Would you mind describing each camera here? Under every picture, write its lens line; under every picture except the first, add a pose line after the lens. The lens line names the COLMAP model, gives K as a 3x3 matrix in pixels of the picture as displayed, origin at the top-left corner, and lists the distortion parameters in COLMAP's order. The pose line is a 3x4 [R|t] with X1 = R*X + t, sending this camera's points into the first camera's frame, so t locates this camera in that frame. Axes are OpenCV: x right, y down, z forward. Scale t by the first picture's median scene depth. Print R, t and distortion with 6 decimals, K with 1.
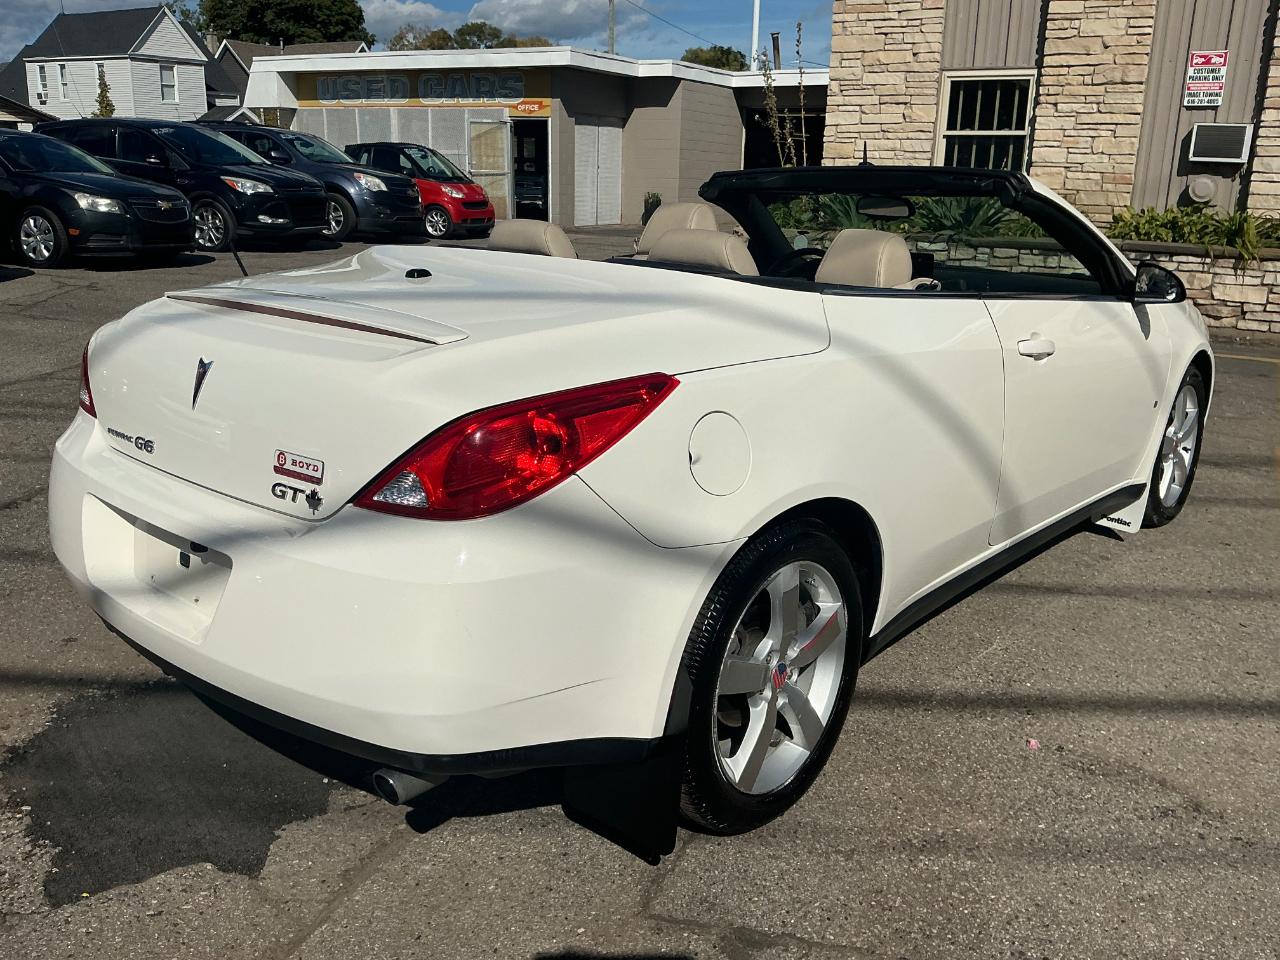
lens RADIAL K [[1072.9, 0, 647.7], [0, 1072.9, 484.2], [0, 0, 1]] dist [0.072819, -0.156049]
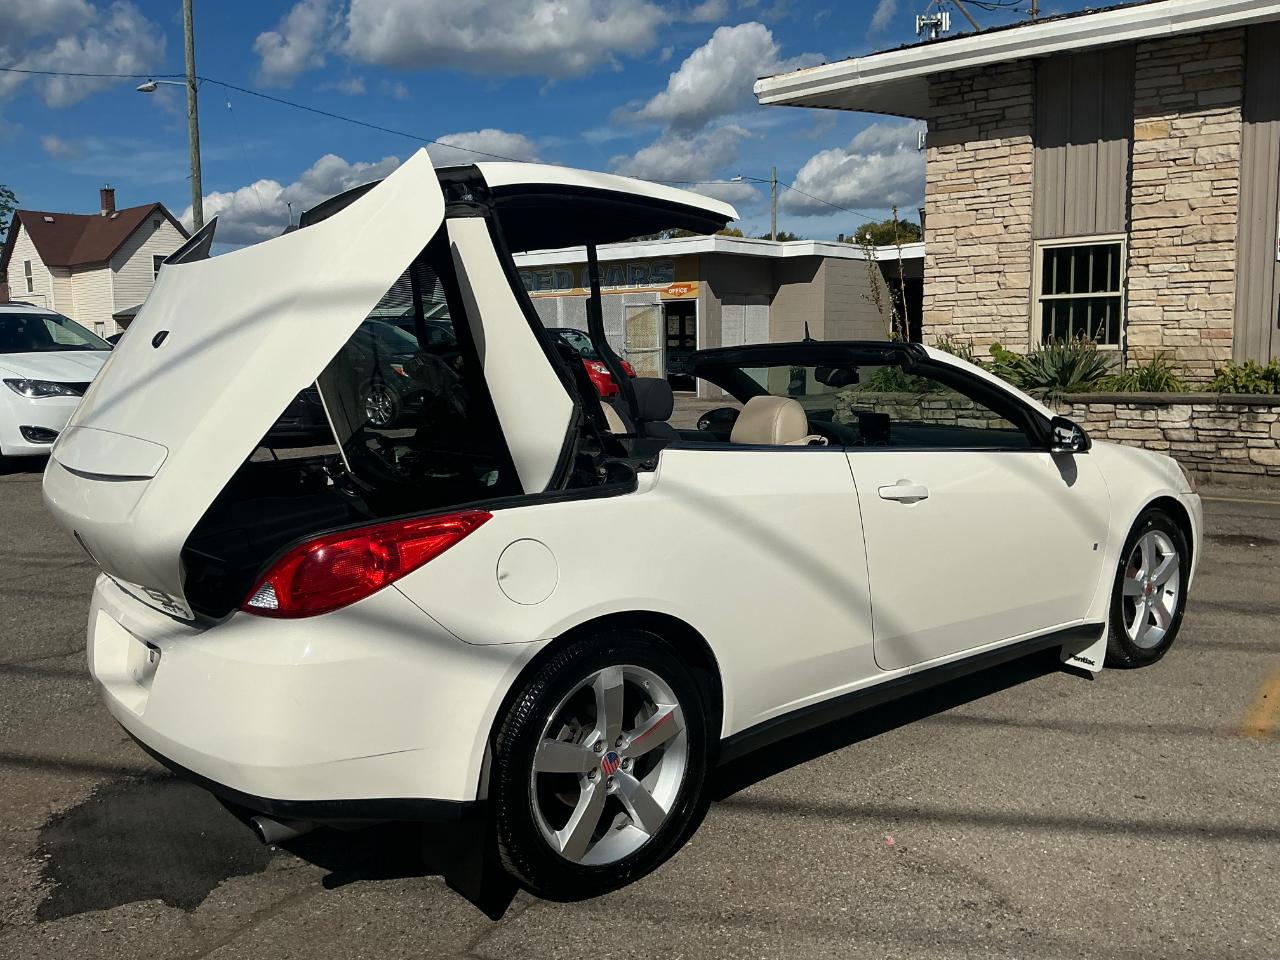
lens RADIAL K [[1072.9, 0, 637.8], [0, 1072.9, 478.0], [0, 0, 1]] dist [0.072819, -0.156049]
pose [[0.984513, -0.019080, -0.174270, 0.088195], [-0.008675, 0.987539, -0.157132, 0.012655], [0.175096, 0.156211, 0.972080, -0.050154]]
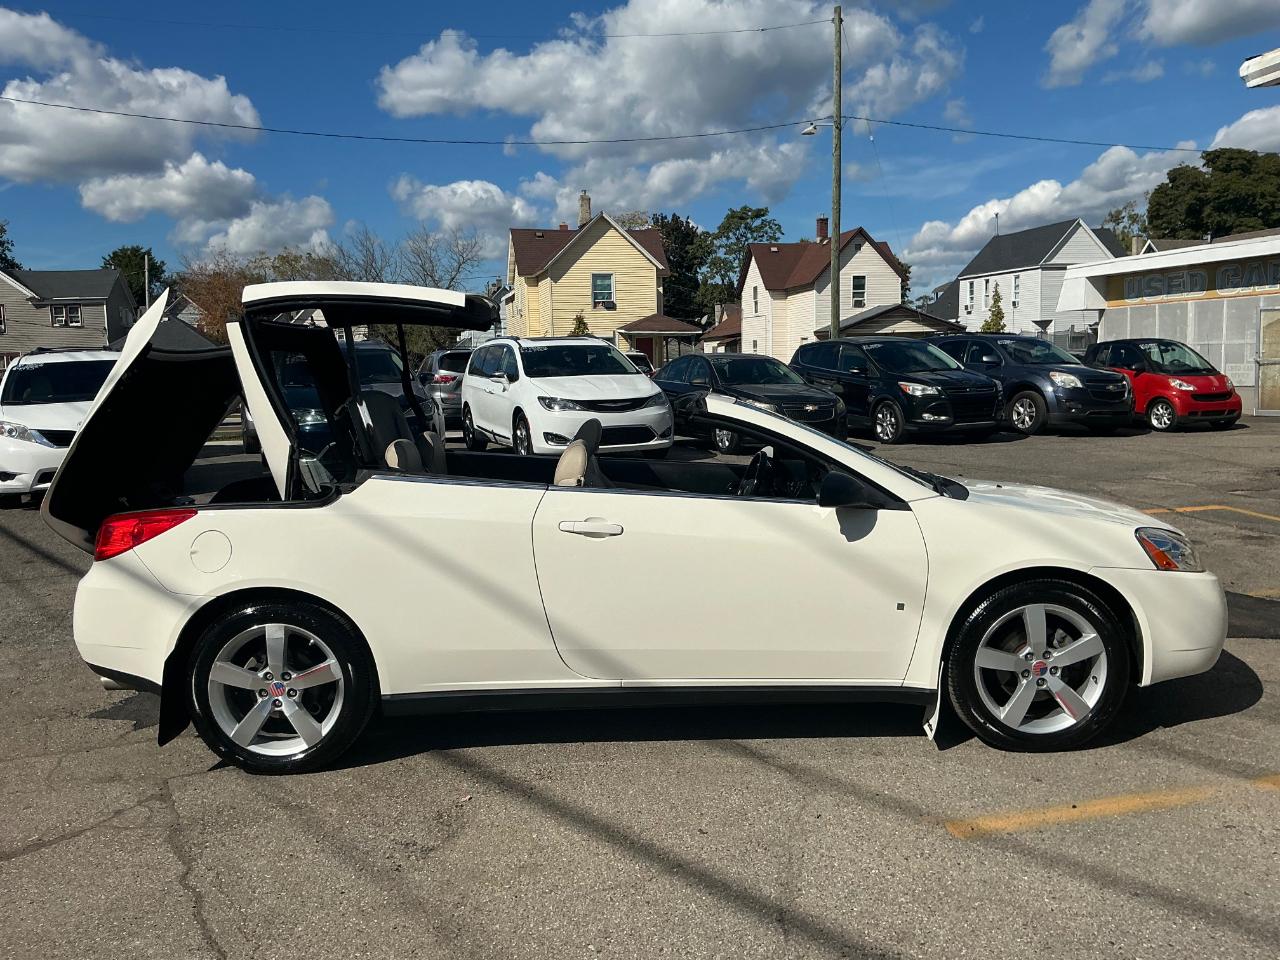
lens RADIAL K [[1072.9, 0, 636.0], [0, 1072.9, 483.7], [0, 0, 1]] dist [0.072819, -0.156049]
pose [[0.658082, 0.039545, -0.751907, 0.442490], [-0.166762, 0.981474, -0.094334, -0.020676], [0.734247, 0.187469, 0.652485, 0.049196]]
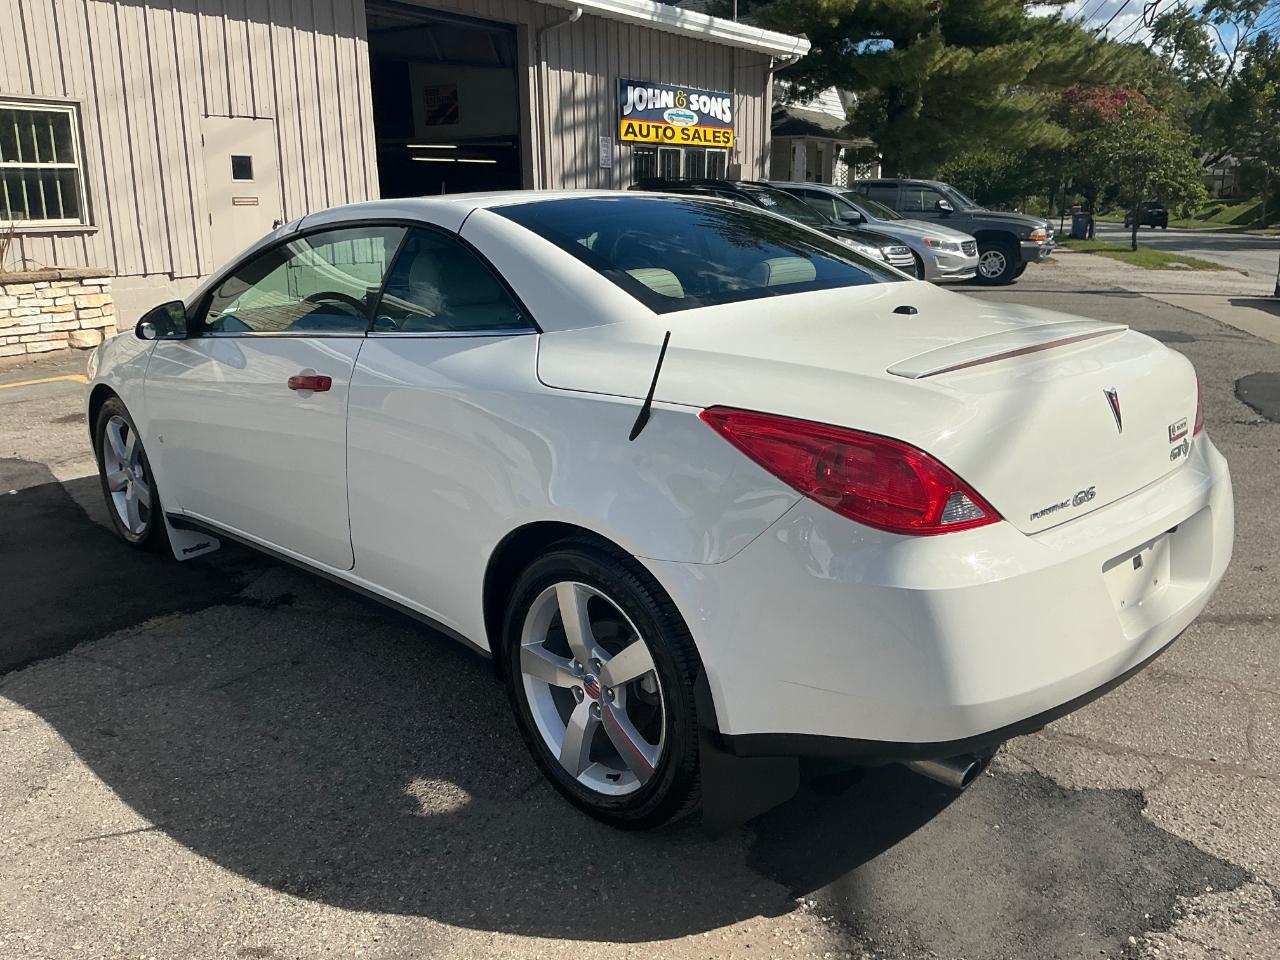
lens RADIAL K [[1072.9, 0, 639.3], [0, 1072.9, 477.0], [0, 0, 1]] dist [0.072819, -0.156049]
pose [[0.088306, -0.268341, 0.959268, -0.343689], [0.288289, 0.928700, 0.233251, -0.095870], [-0.953463, 0.255949, 0.159369, 0.288965]]
